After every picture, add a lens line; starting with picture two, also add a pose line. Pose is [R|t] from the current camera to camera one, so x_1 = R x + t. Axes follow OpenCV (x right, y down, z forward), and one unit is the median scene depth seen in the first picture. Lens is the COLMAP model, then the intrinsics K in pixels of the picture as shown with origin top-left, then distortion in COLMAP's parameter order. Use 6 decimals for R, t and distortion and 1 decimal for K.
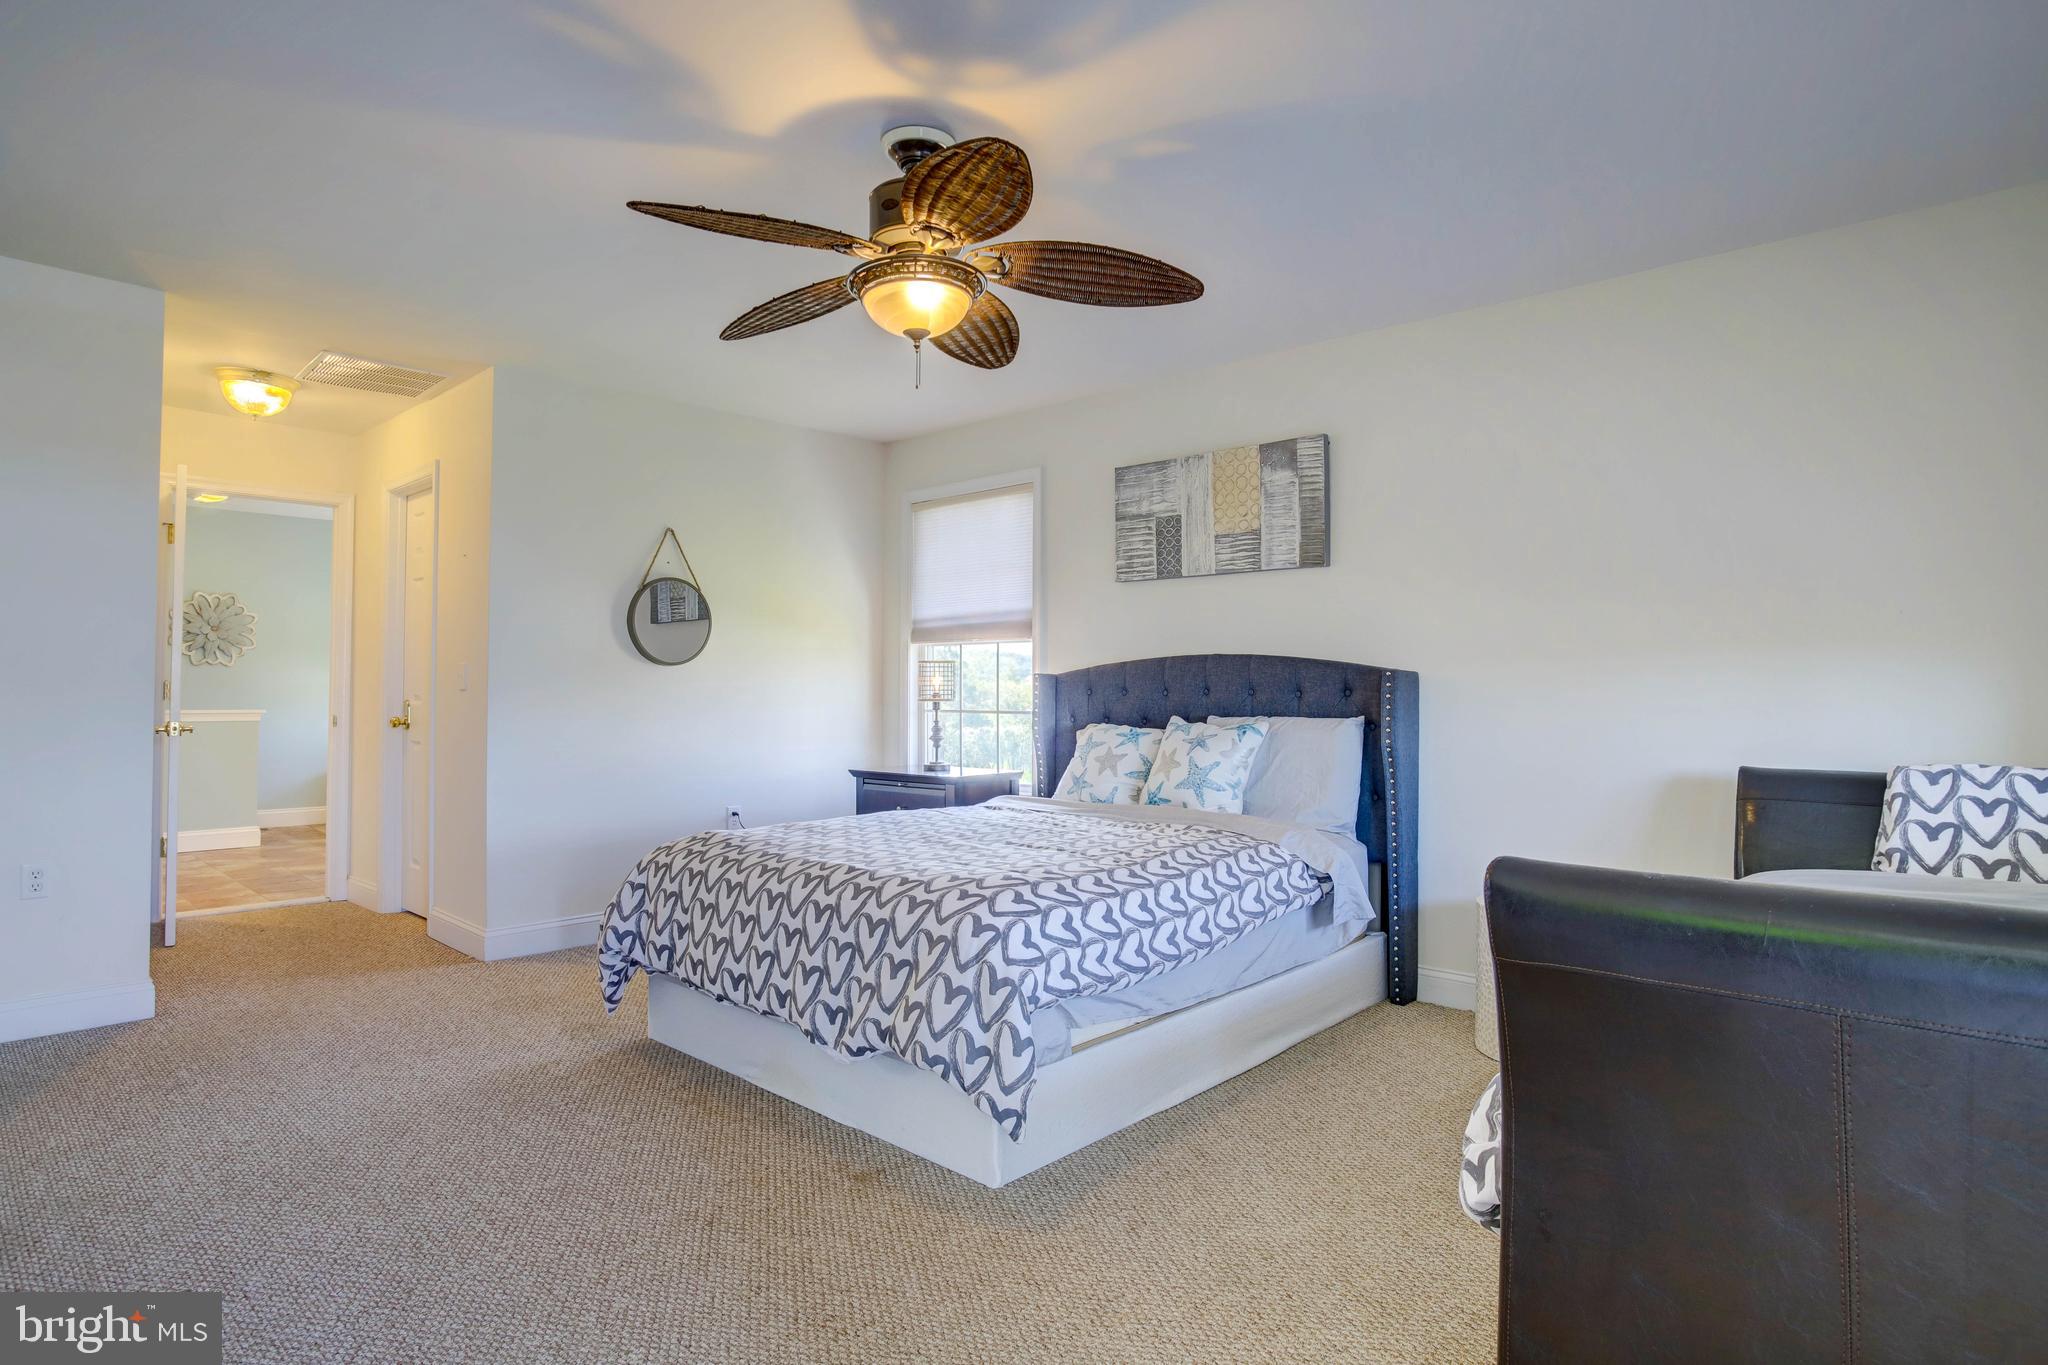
lens RADIAL K [[1098.6, 0, 1024.0], [0, 1098.6, 682.5], [0, 0, 1]] dist [-0.043212, 0.016701]
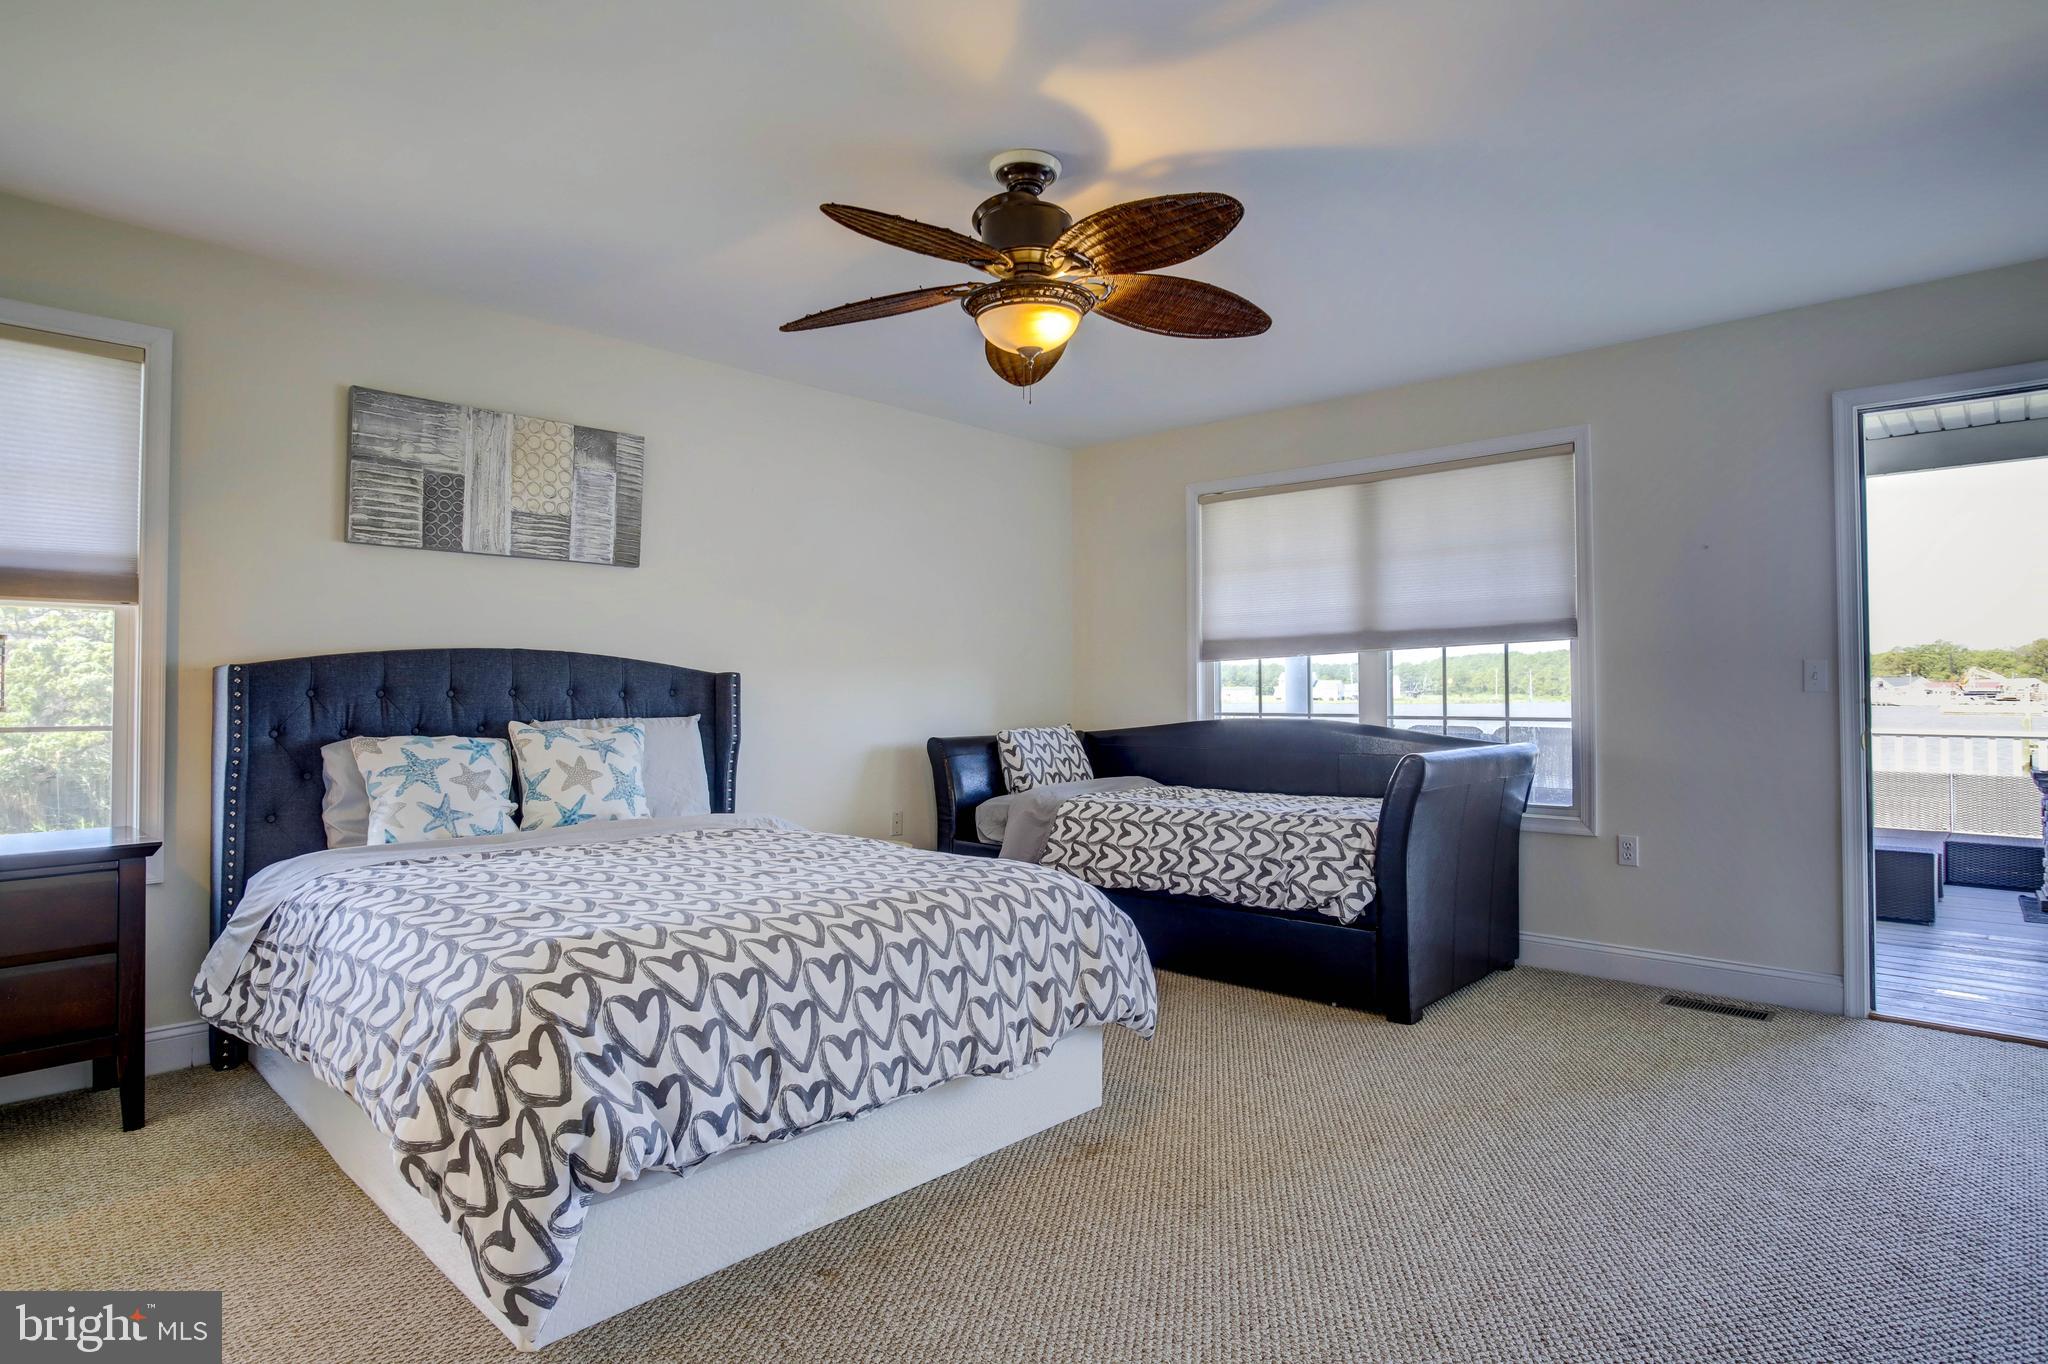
lens RADIAL K [[1098.6, 0, 1024.0], [0, 1098.6, 682.0], [0, 0, 1]] dist [-0.043212, 0.016701]
pose [[0.019658, 0.001156, 0.999806, -0.686070], [-0.013287, 0.999911, -0.000895, -0.004109], [-0.999718, -0.013266, 0.019672, 0.587155]]
